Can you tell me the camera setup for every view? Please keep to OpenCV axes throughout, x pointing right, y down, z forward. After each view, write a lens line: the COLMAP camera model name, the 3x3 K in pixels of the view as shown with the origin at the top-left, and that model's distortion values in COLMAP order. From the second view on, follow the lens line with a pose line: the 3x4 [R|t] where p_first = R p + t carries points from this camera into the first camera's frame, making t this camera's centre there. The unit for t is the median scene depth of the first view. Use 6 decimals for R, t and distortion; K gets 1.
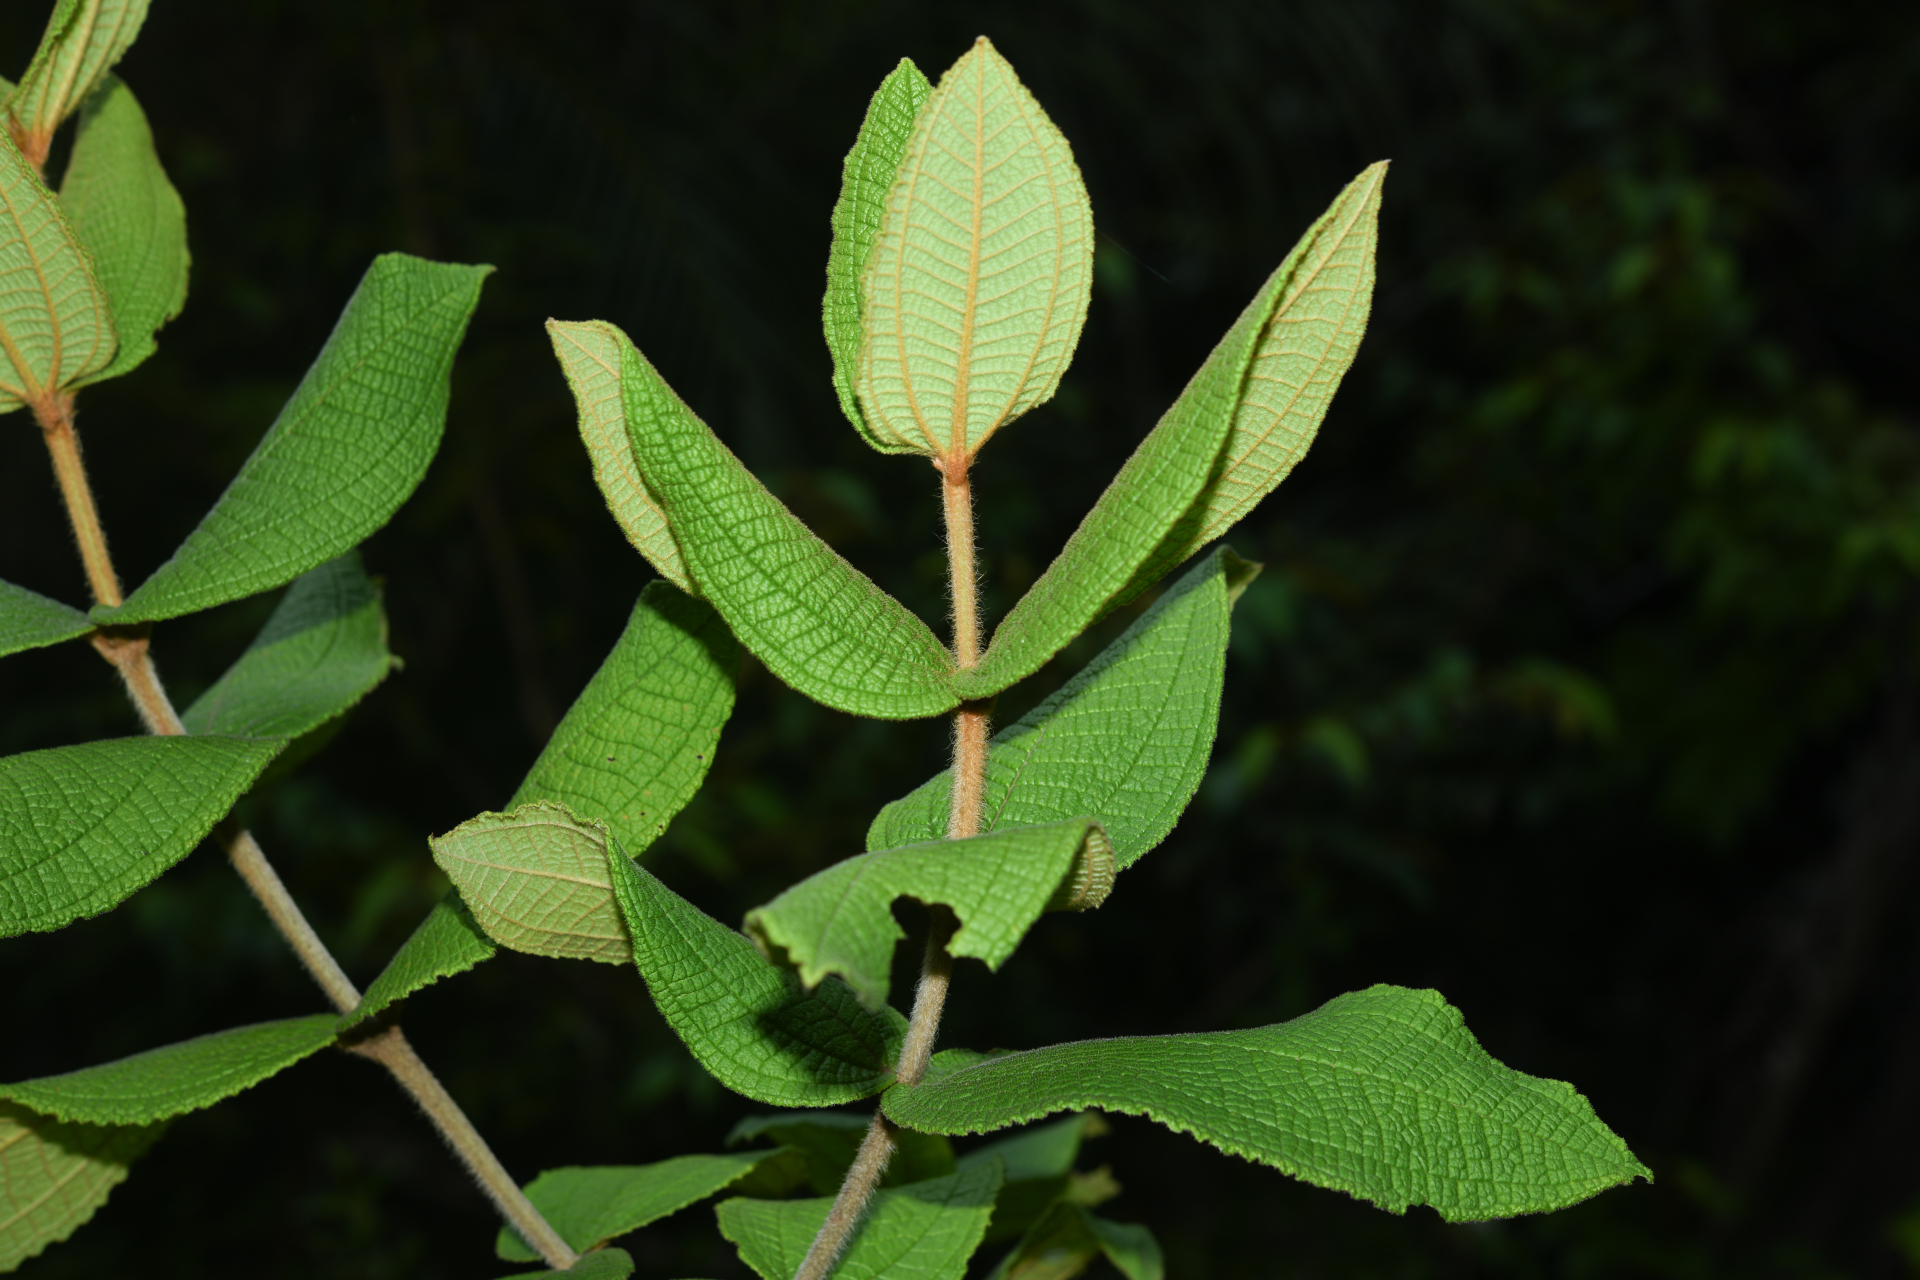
lens RADIAL K [[2896.7, 0, 960.0], [0, 2896.7, 640.0], [0, 0, 1]] dist [0.015969, -0.463767]
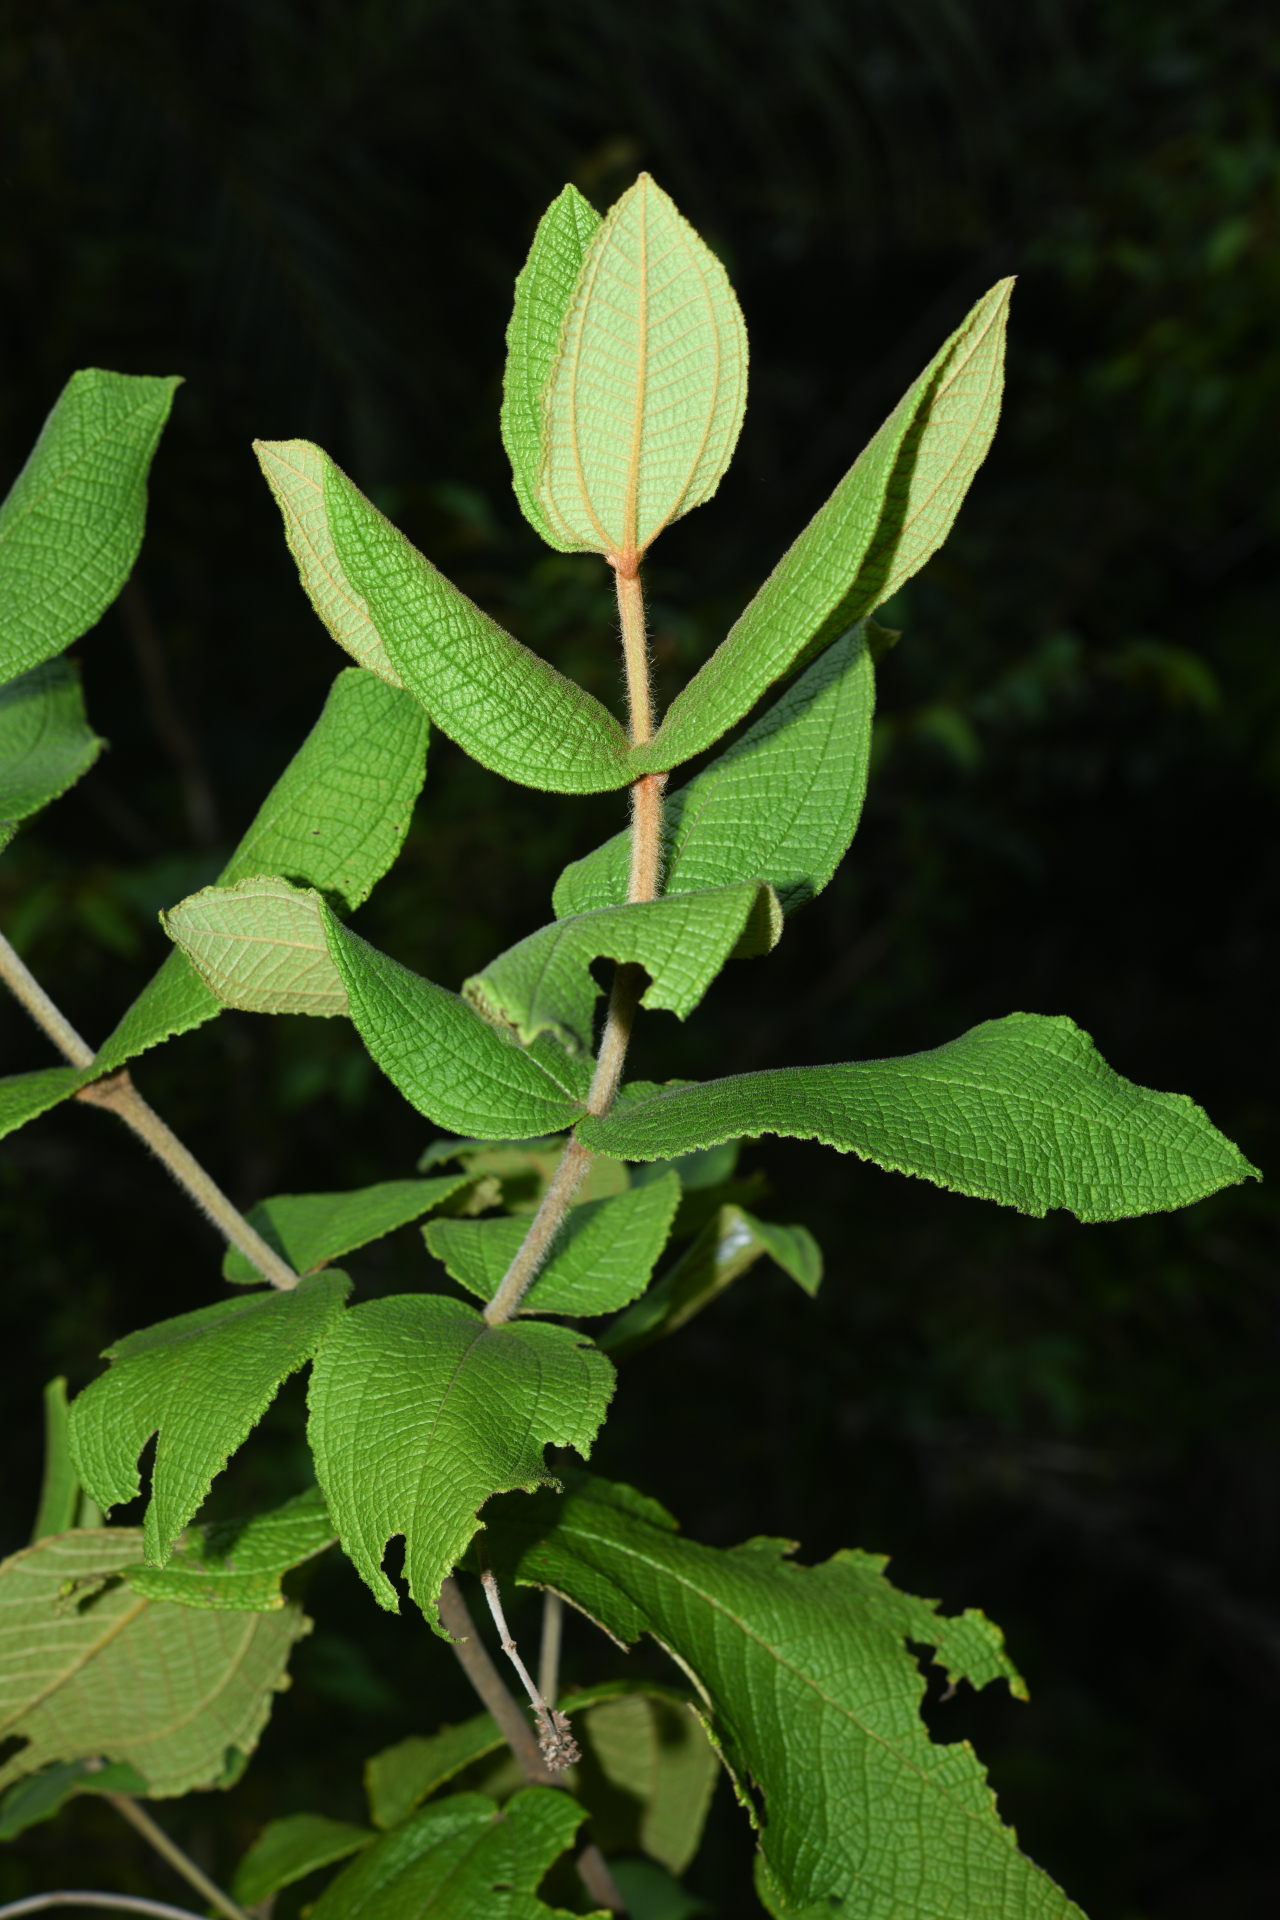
lens RADIAL K [[2896.7, 0, 640.0], [0, 2896.7, 960.0], [0, 0, 1]] dist [0.015969, -0.463767]
pose [[0.999163, -0.033427, 0.023568, -0.027519], [0.030615, 0.993355, 0.110946, -0.031780], [-0.027120, -0.110132, 0.993547, -0.110025]]
